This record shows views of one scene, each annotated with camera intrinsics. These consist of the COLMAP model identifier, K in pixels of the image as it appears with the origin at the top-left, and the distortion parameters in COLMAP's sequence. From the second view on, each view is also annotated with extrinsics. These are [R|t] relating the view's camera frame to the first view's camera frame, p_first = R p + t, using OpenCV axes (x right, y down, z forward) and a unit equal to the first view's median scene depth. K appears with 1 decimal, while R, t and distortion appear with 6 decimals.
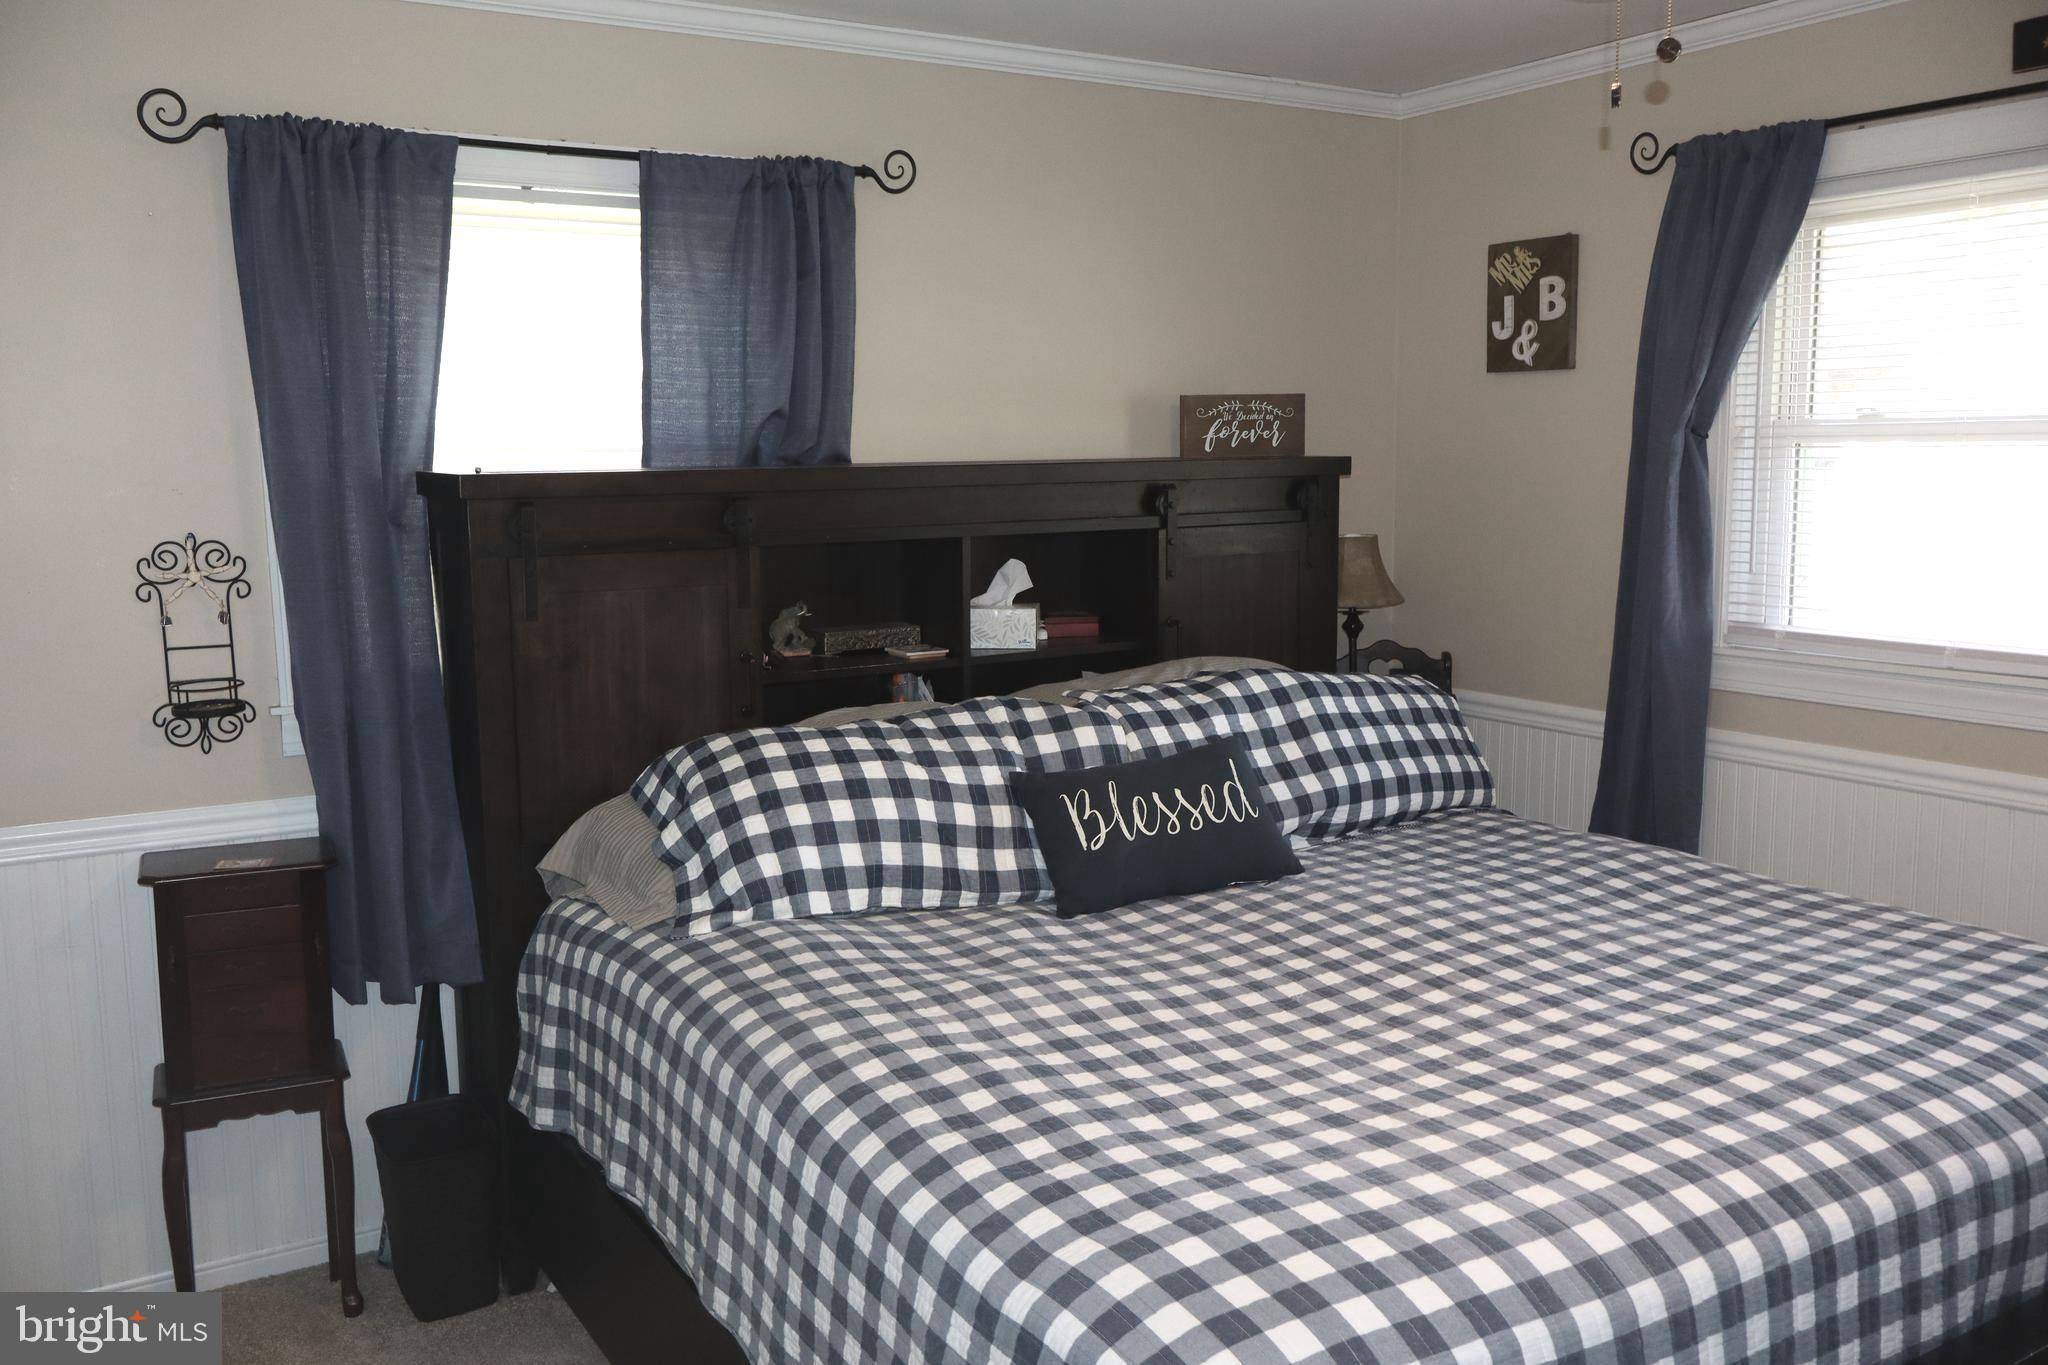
lens RADIAL K [[1706.4, 0, 1028.7], [0, 1706.4, 687.7], [0, 0, 1]] dist [-0.000543, 0.001844]
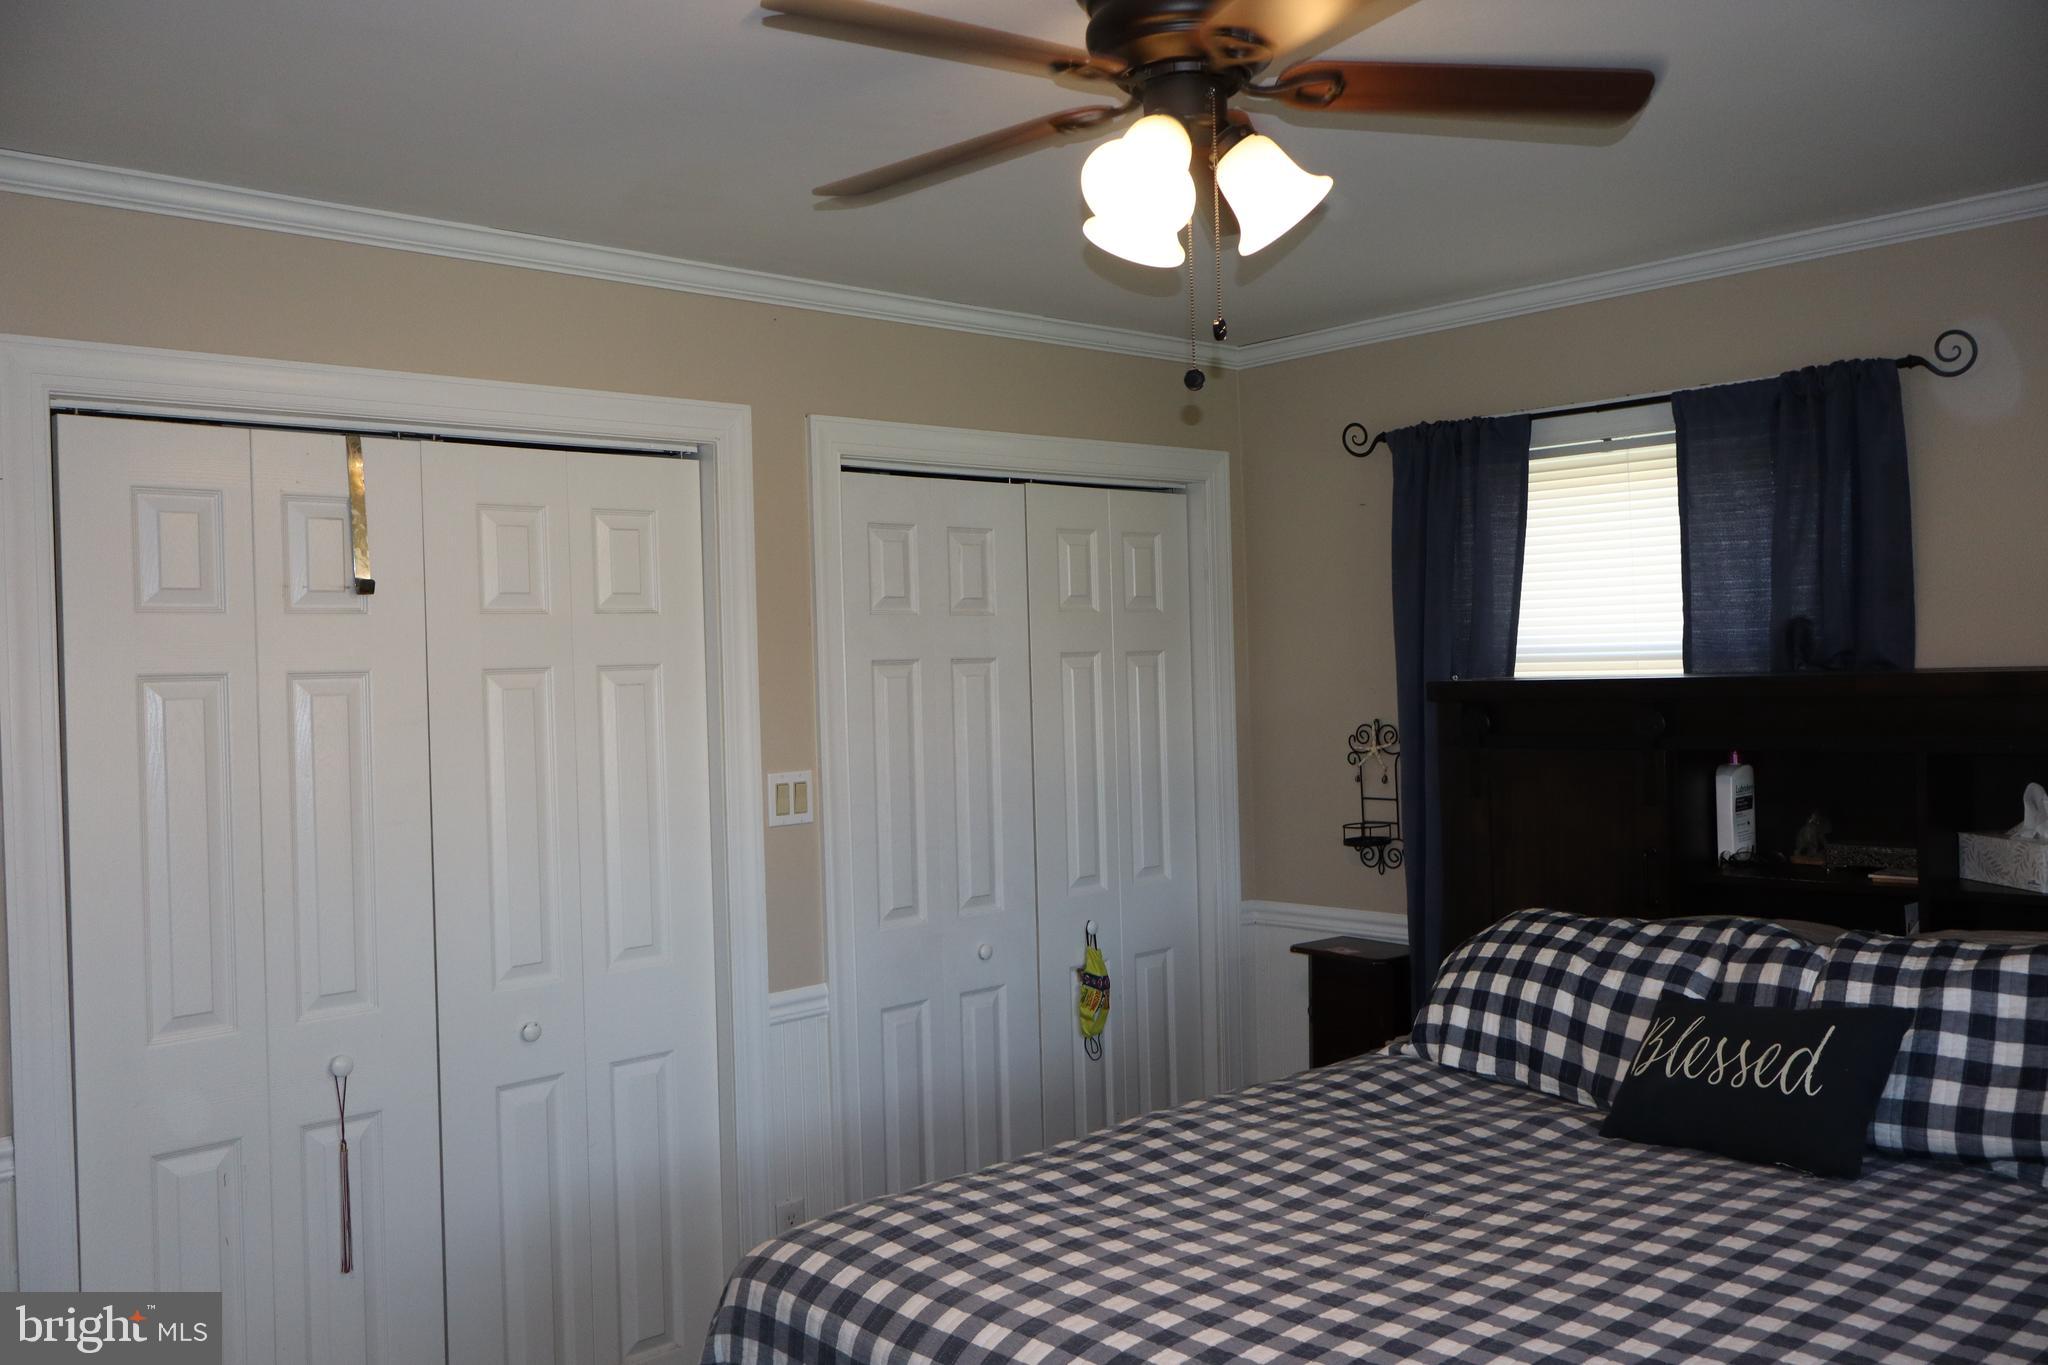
lens RADIAL K [[1787.1, 0, 1130.7], [0, 1787.1, 685.2], [0, 0, 1]] dist [-0.006288, -0.004936]
pose [[0.230304, 0.015347, -0.972998, 0.854363], [-0.109965, 0.993882, -0.010352, -0.074634], [0.966885, 0.109380, 0.230583, 0.417702]]
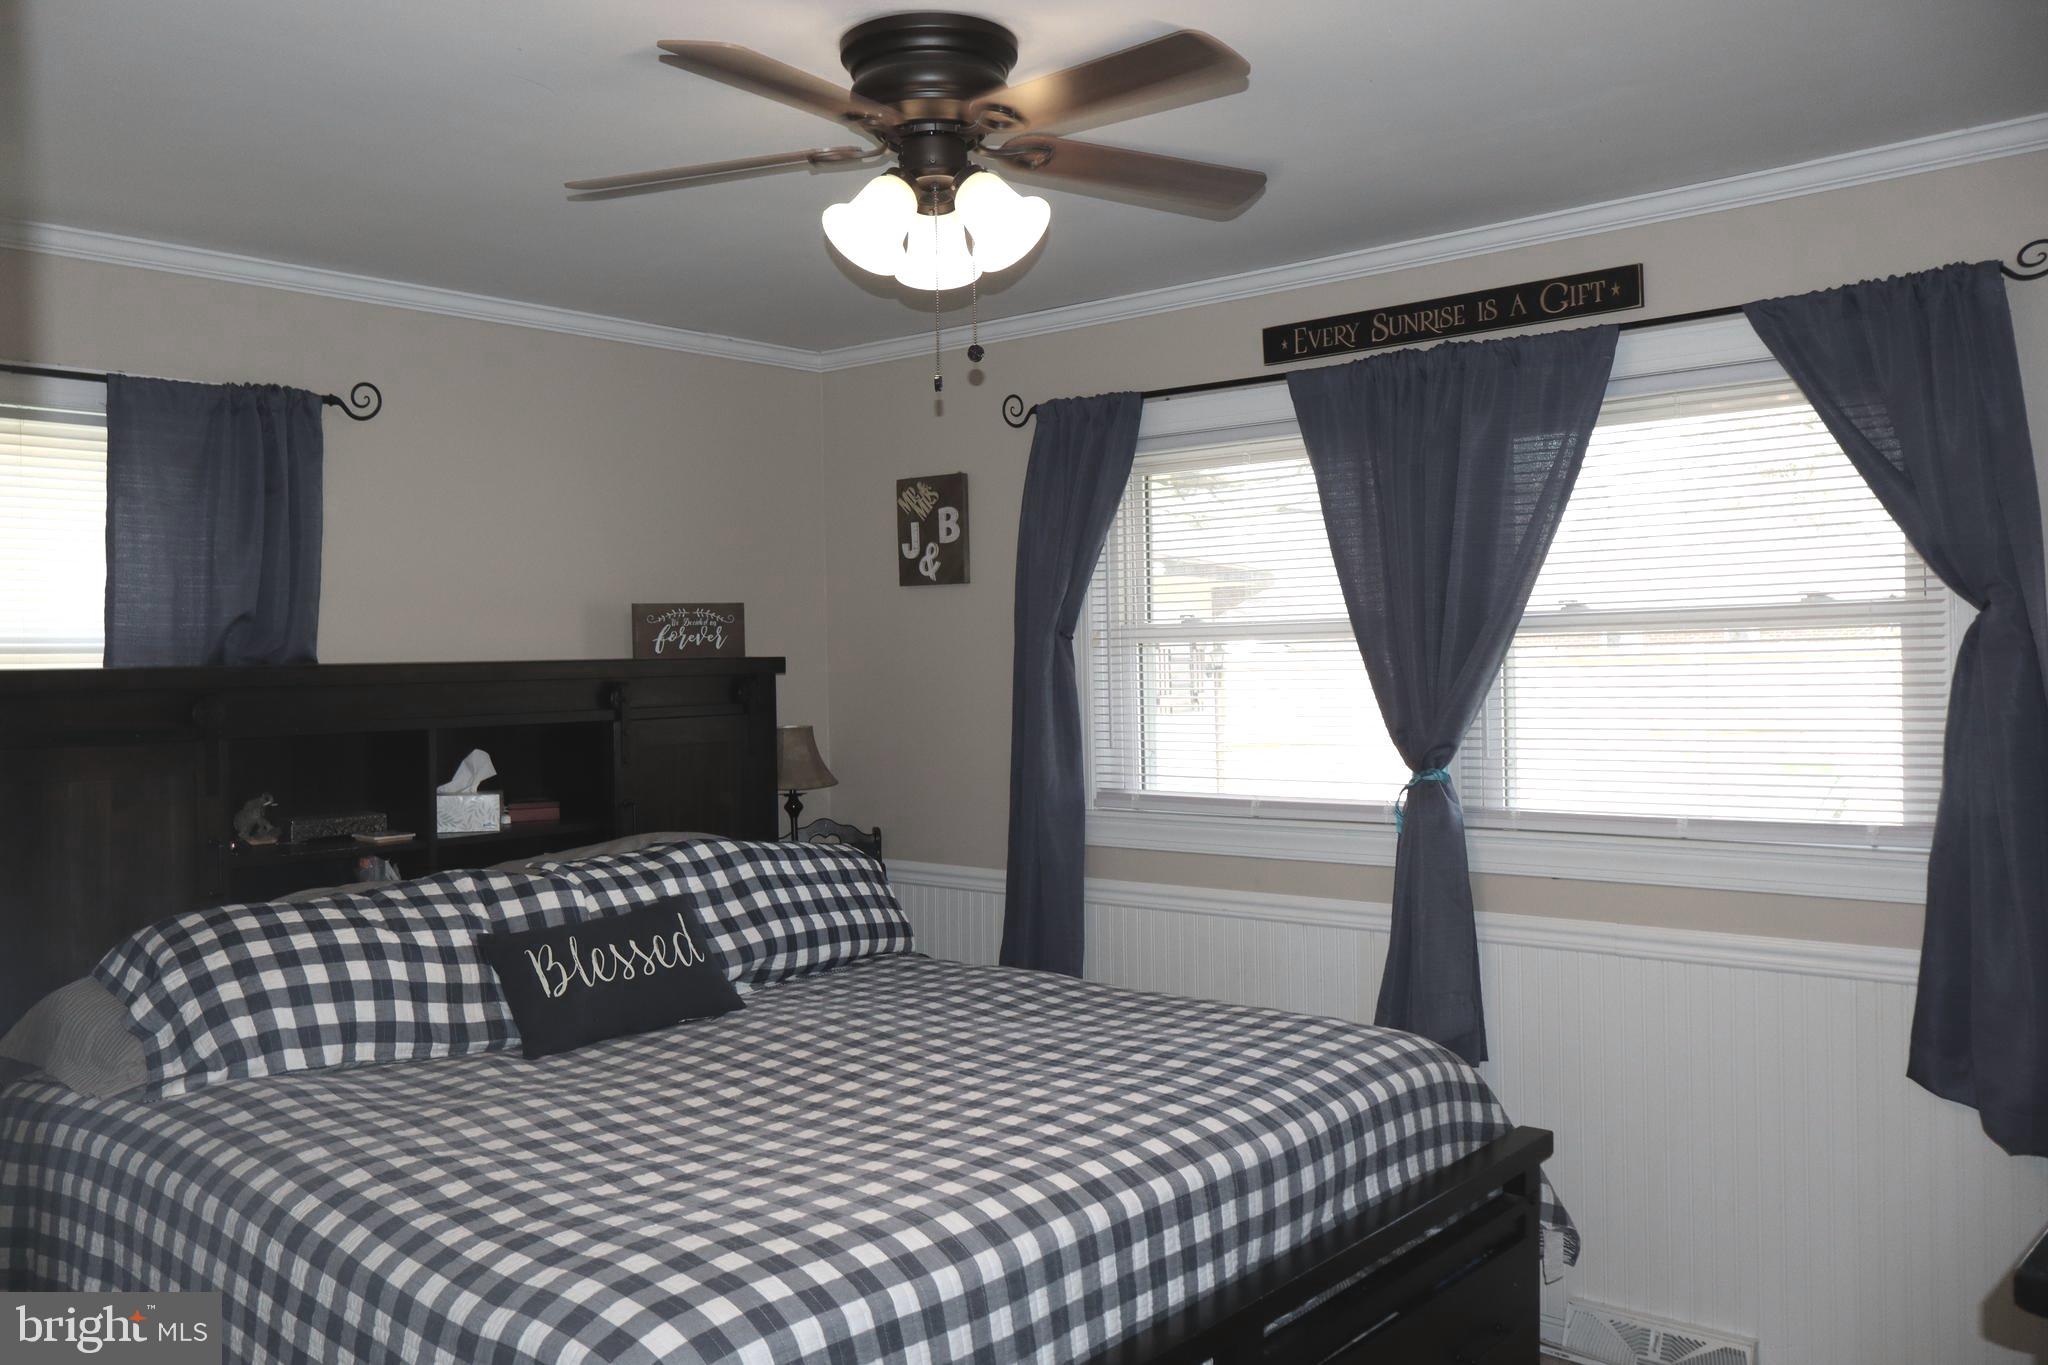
lens RADIAL K [[1706.4, 0, 1028.7], [0, 1706.4, 687.7], [0, 0, 1]] dist [-0.000543, 0.001844]
pose [[0.952896, -0.009853, 0.303137, -0.003913], [0.047995, 0.991777, -0.118634, 0.036924], [-0.299476, 0.127595, 0.945534, -0.166958]]
